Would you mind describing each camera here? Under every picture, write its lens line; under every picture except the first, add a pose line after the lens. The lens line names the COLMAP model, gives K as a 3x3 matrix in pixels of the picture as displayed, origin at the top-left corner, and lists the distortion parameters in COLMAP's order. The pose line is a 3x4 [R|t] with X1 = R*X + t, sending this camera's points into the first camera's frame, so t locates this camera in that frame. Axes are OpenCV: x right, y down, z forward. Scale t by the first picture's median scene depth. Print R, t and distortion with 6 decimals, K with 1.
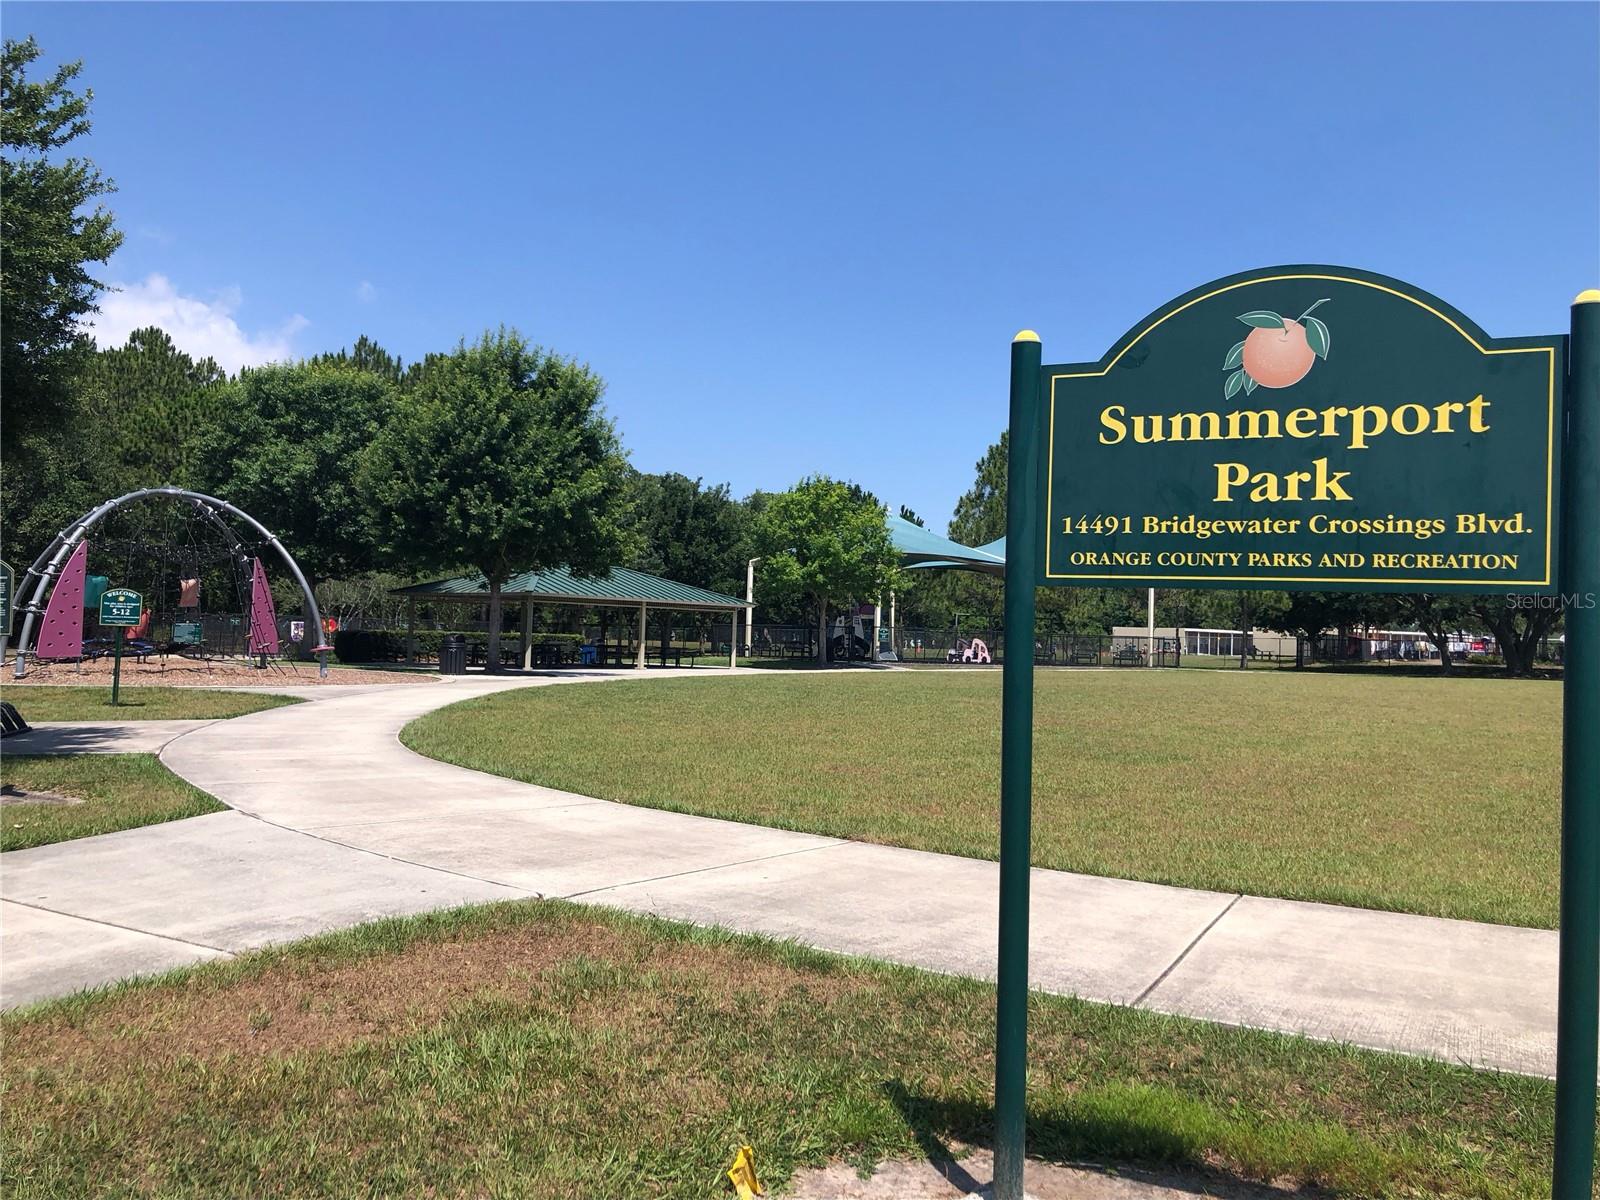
lens RADIAL K [[1331.4, 0, 809.9], [0, 1331.4, 586.0], [0, 0, 1]] dist [0.051960, -0.049670]
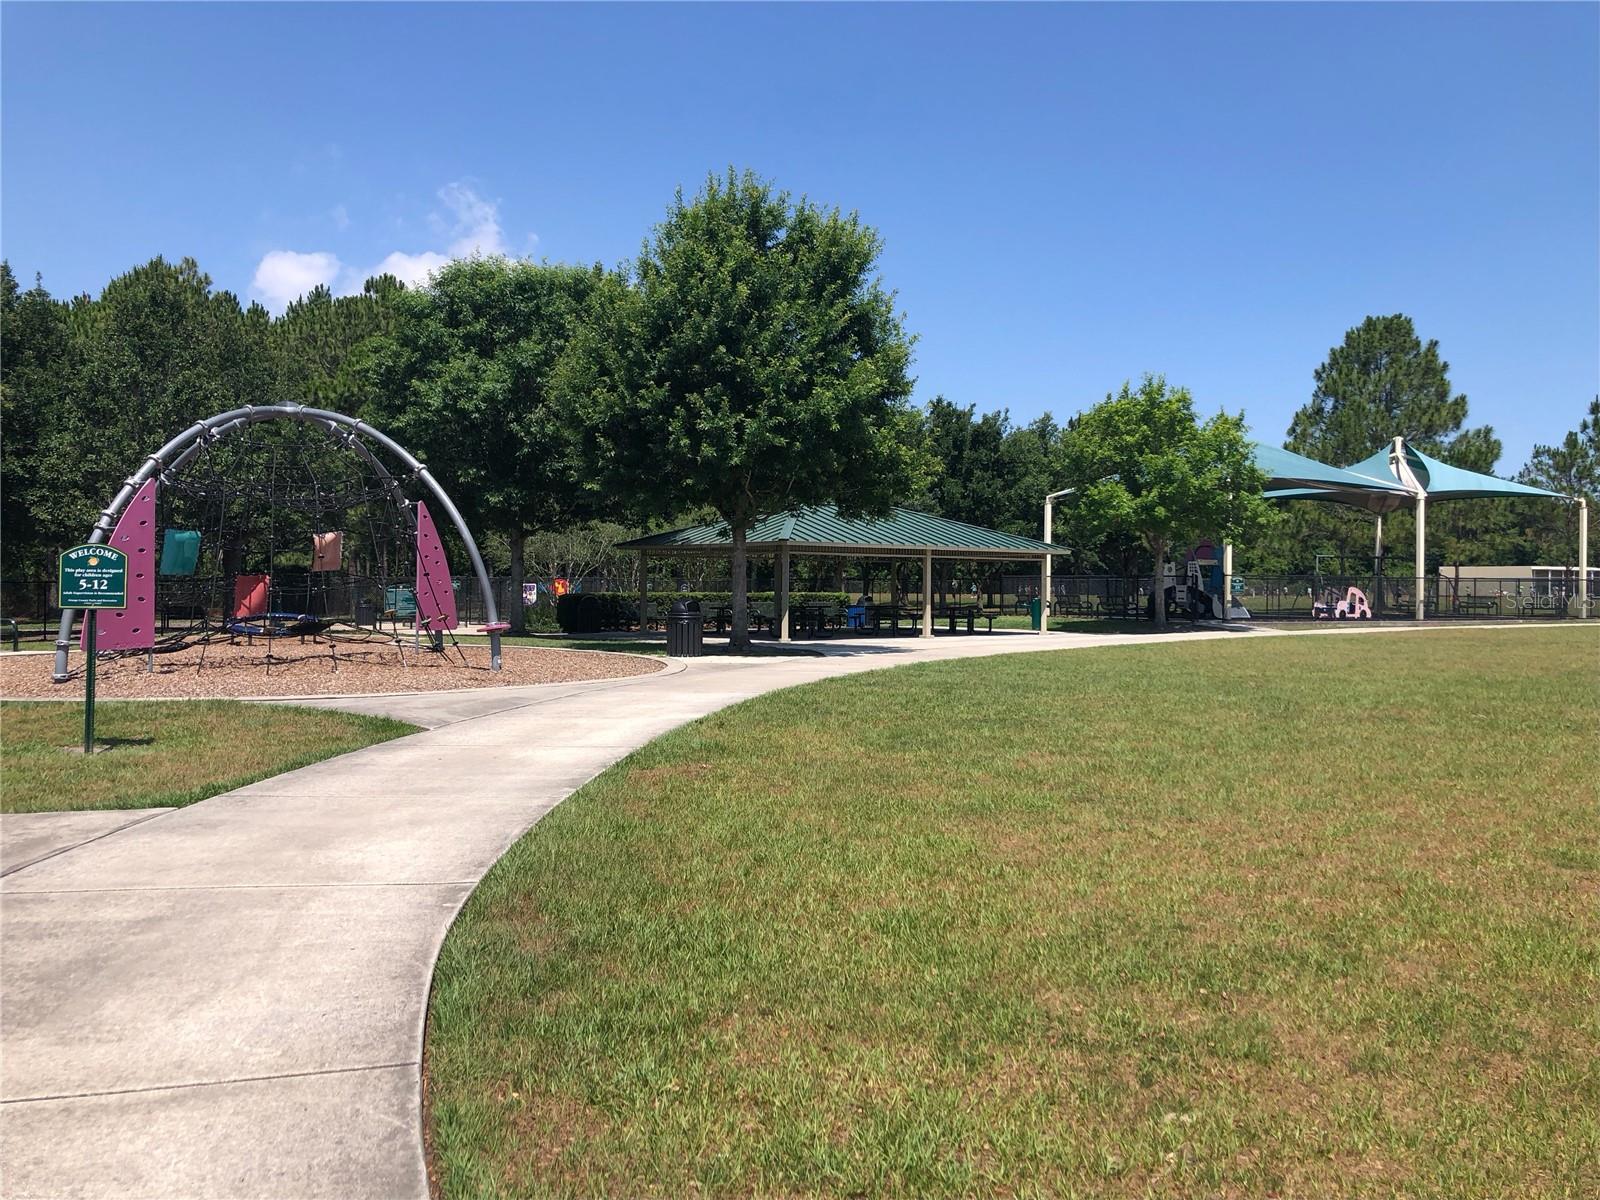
lens RADIAL K [[1331.4, 0, 790.3], [0, 1331.4, 577.9], [0, 0, 1]] dist [0.051960, -0.049670]
pose [[0.979467, -0.022573, -0.200335, -0.052368], [0.028805, 0.999186, 0.028248, 0.004346], [0.199535, -0.033438, 0.979320, 0.243881]]
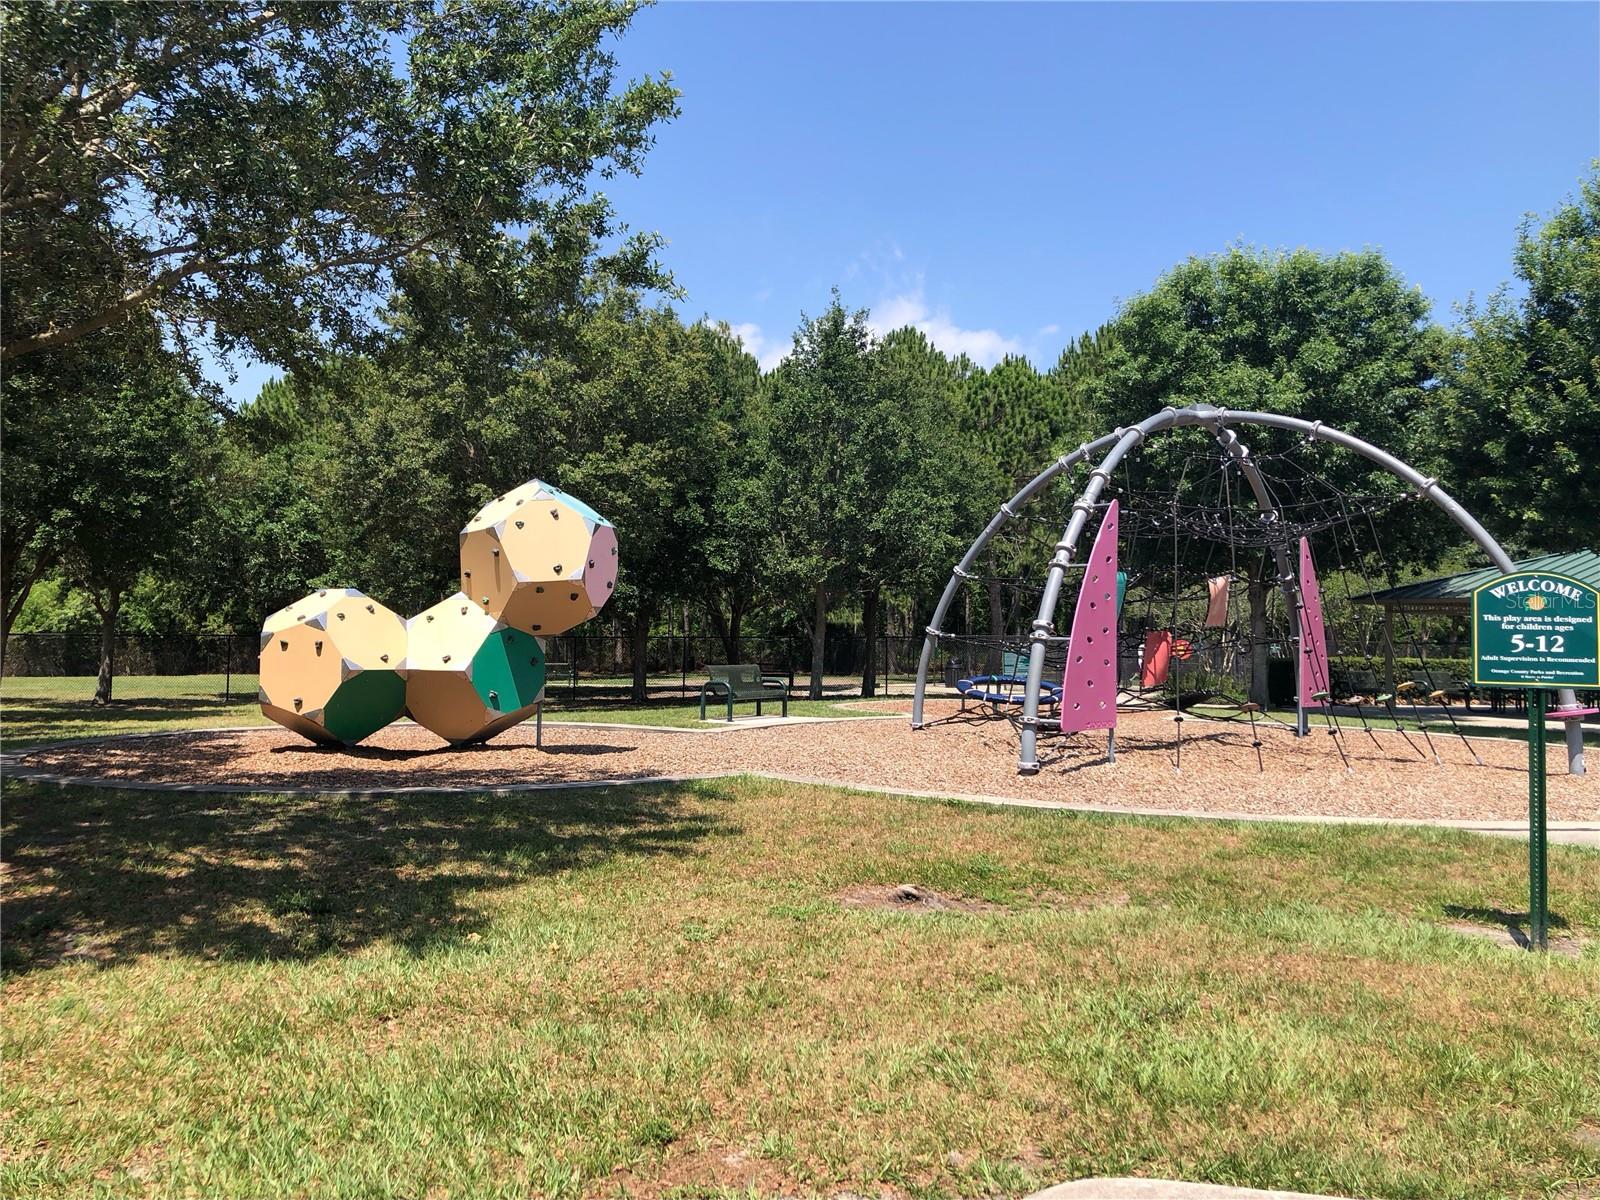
lens RADIAL K [[1331.4, 0, 791.3], [0, 1331.4, 575.4], [0, 0, 1]] dist [0.051960, -0.049670]
pose [[0.879210, -0.036262, -0.475052, -0.252055], [0.026426, 0.999276, -0.027370, 0.003412], [0.475700, 0.011510, 0.879532, 0.306396]]
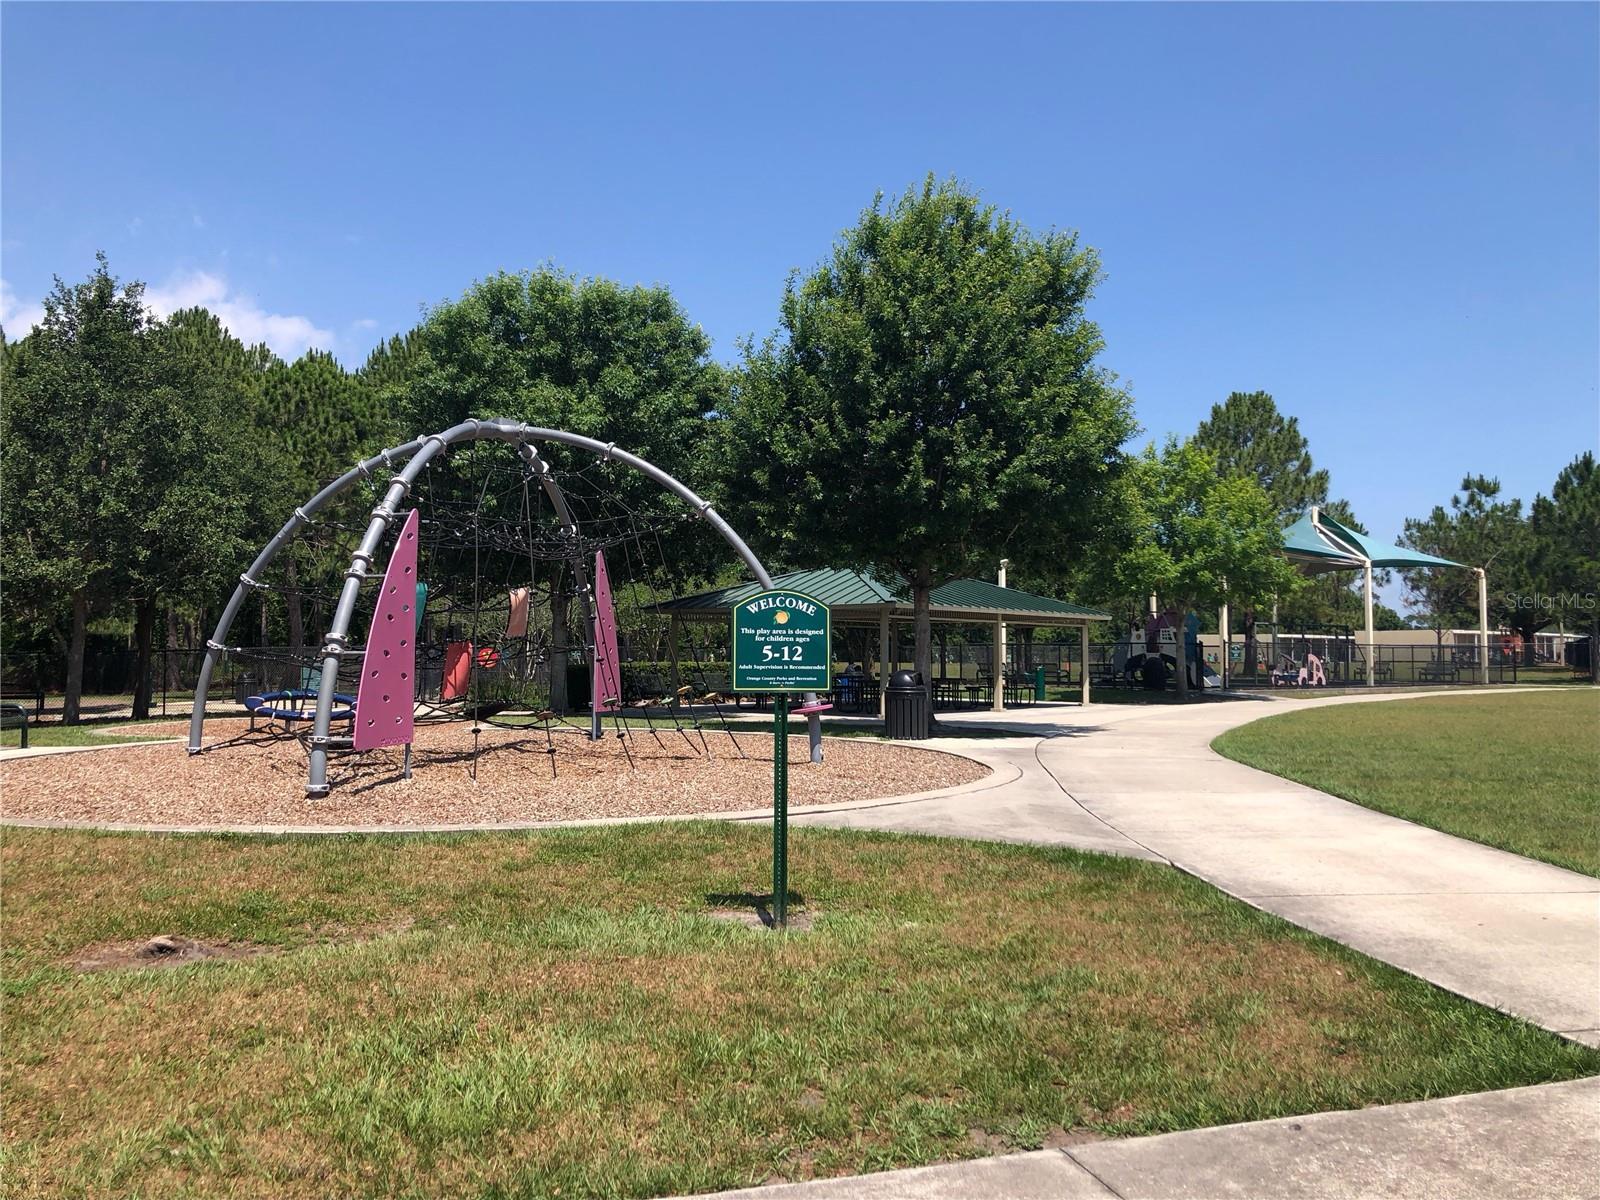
lens RADIAL K [[1331.4, 0, 790.3], [0, 1331.4, 583.7], [0, 0, 1]] dist [0.051960, -0.049670]
pose [[0.999653, -0.025350, 0.007119, -0.250402], [0.025445, 0.999583, -0.013678, 0.002626], [-0.006769, 0.013855, 0.999881, 0.311657]]
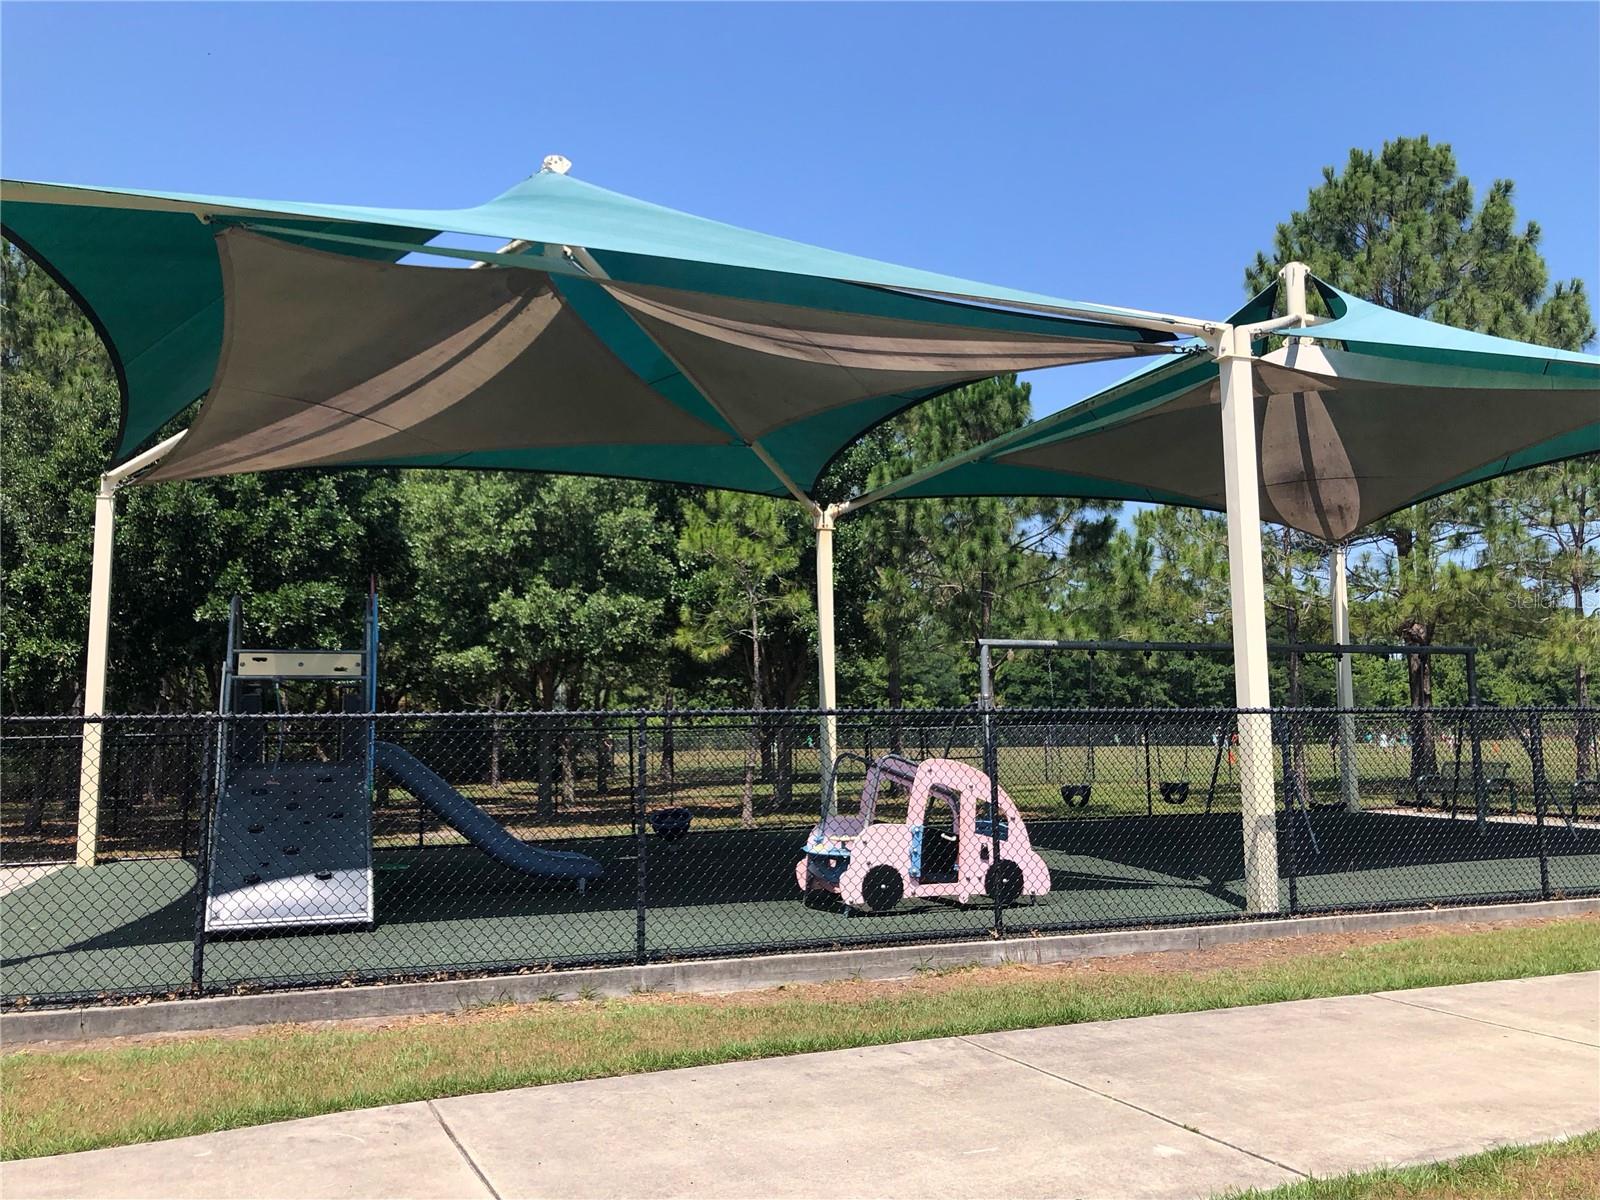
lens RADIAL K [[1331.4, 0, 801.3], [0, 1331.4, 586.0], [0, 0, 1]] dist [0.051960, -0.049670]
pose [[0.948573, -0.067801, -0.309212, 0.224605], [0.045386, 0.995831, -0.079125, 0.042138], [0.313287, 0.061022, 0.947696, 1.149901]]
